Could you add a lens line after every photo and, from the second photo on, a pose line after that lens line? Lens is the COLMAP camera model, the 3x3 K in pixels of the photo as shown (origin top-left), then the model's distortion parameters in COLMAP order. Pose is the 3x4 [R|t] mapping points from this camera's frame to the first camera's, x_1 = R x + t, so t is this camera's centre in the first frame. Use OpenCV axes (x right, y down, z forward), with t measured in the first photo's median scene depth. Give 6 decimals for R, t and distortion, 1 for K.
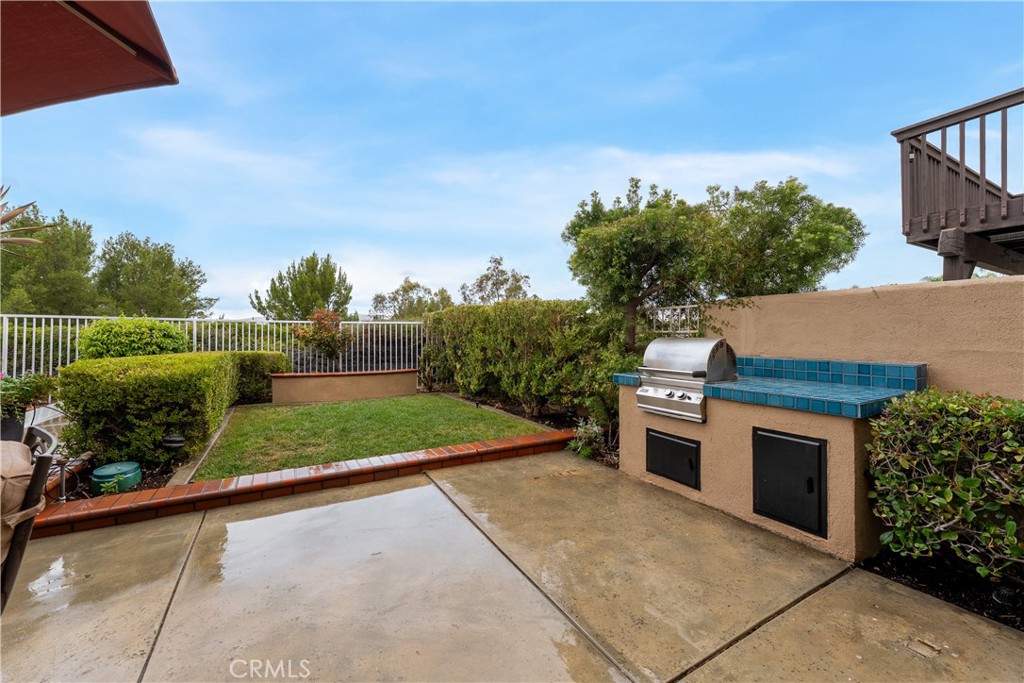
lens RADIAL K [[410.9, 0, 523.2], [0, 410.9, 340.6], [0, 0, 1]] dist [-0.000870, -0.000354]
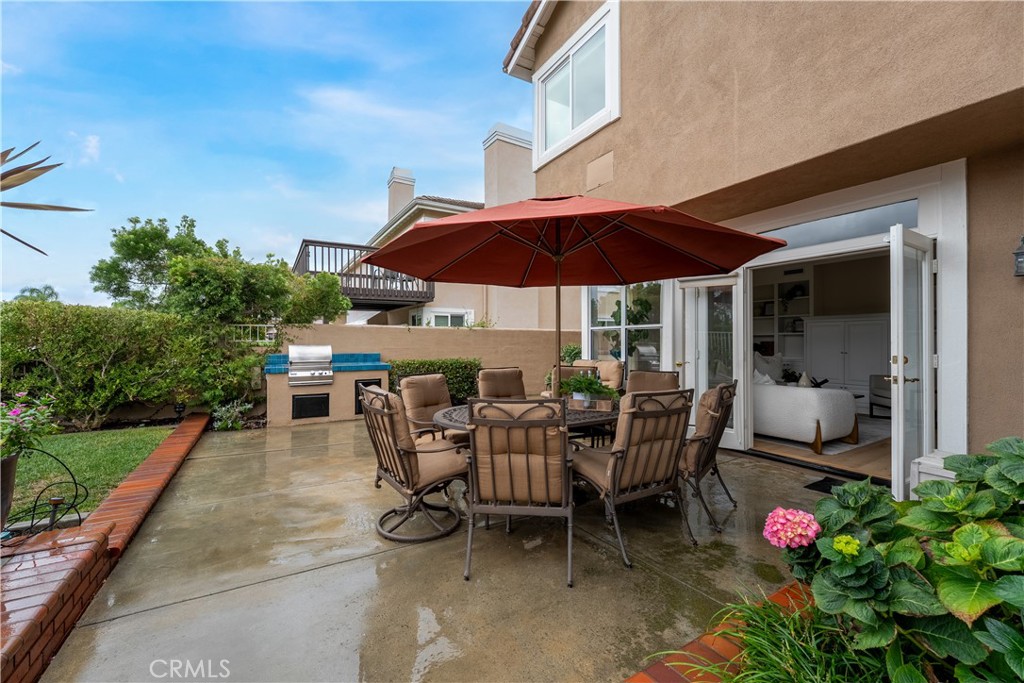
lens RADIAL K [[410.9, 0, 509.8], [0, 410.9, 338.4], [0, 0, 1]] dist [-0.000870, -0.000354]
pose [[0.023927, -0.000236, 0.999714, -0.146261], [0.009680, 0.999953, 0.000004, -0.002692], [-0.999667, 0.009678, 0.023929, -0.000096]]
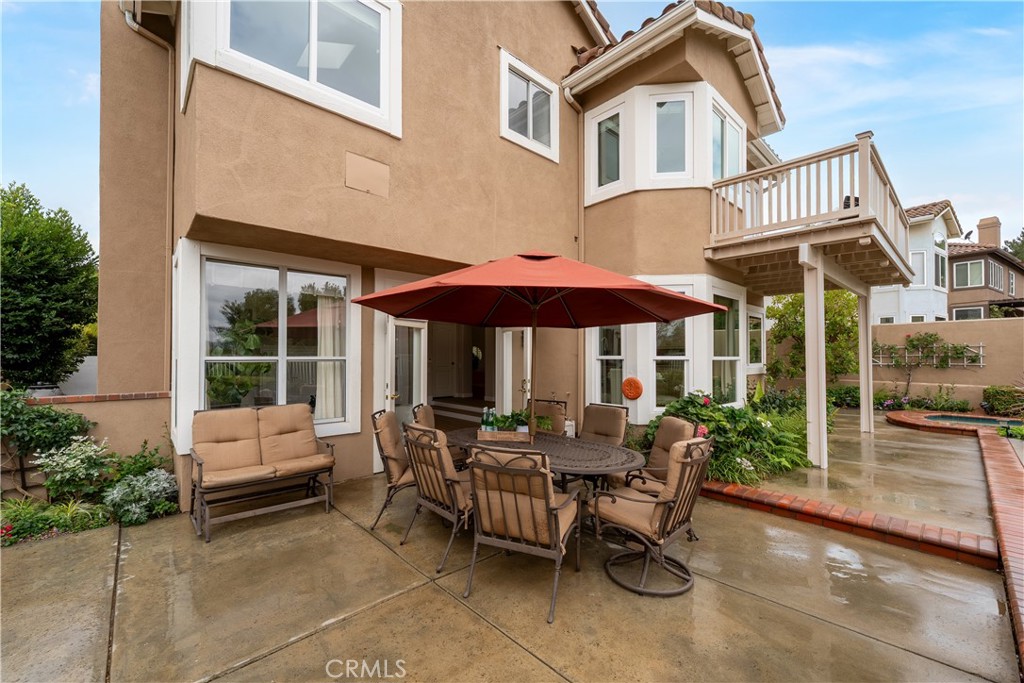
lens RADIAL K [[410.9, 0, 532.7], [0, 410.9, 351.7], [0, 0, 1]] dist [-0.000870, -0.000354]
pose [[-0.973078, -0.005946, -0.230397, -0.023269], [-0.005728, 0.999982, -0.001617, -0.008597], [0.230403, -0.000254, -0.973095, 0.098781]]
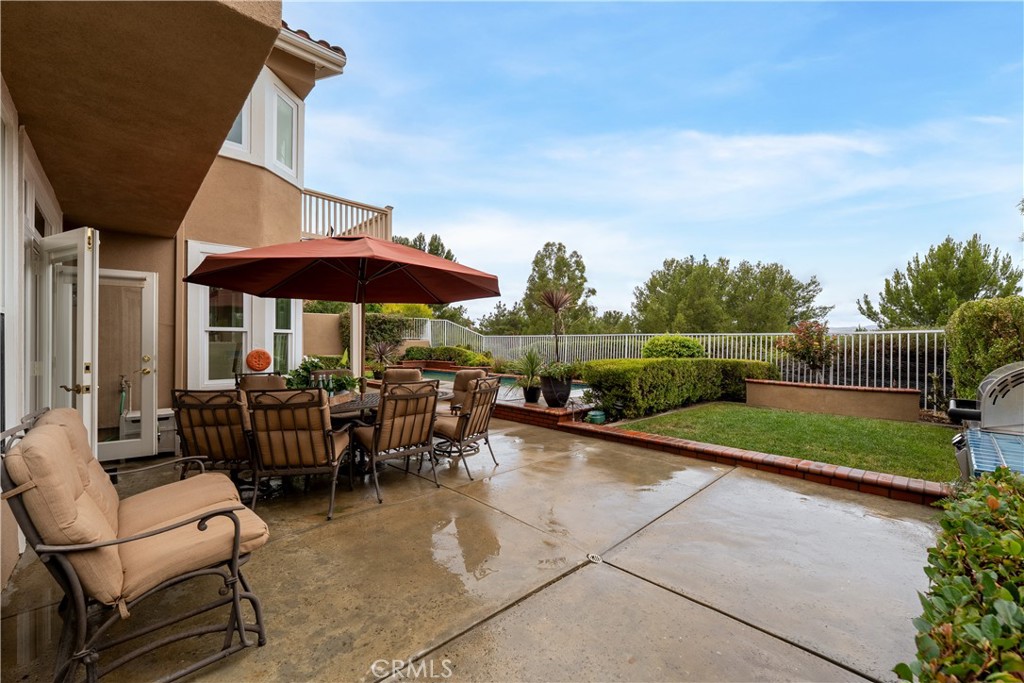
lens RADIAL K [[410.9, 0, 492.9], [0, 410.9, 340.3], [0, 0, 1]] dist [-0.000870, -0.000354]
pose [[0.196612, -0.005507, -0.980466, 0.082635], [-0.013096, 0.999880, -0.008242, -0.002328], [0.980394, 0.014460, 0.196517, 0.007901]]
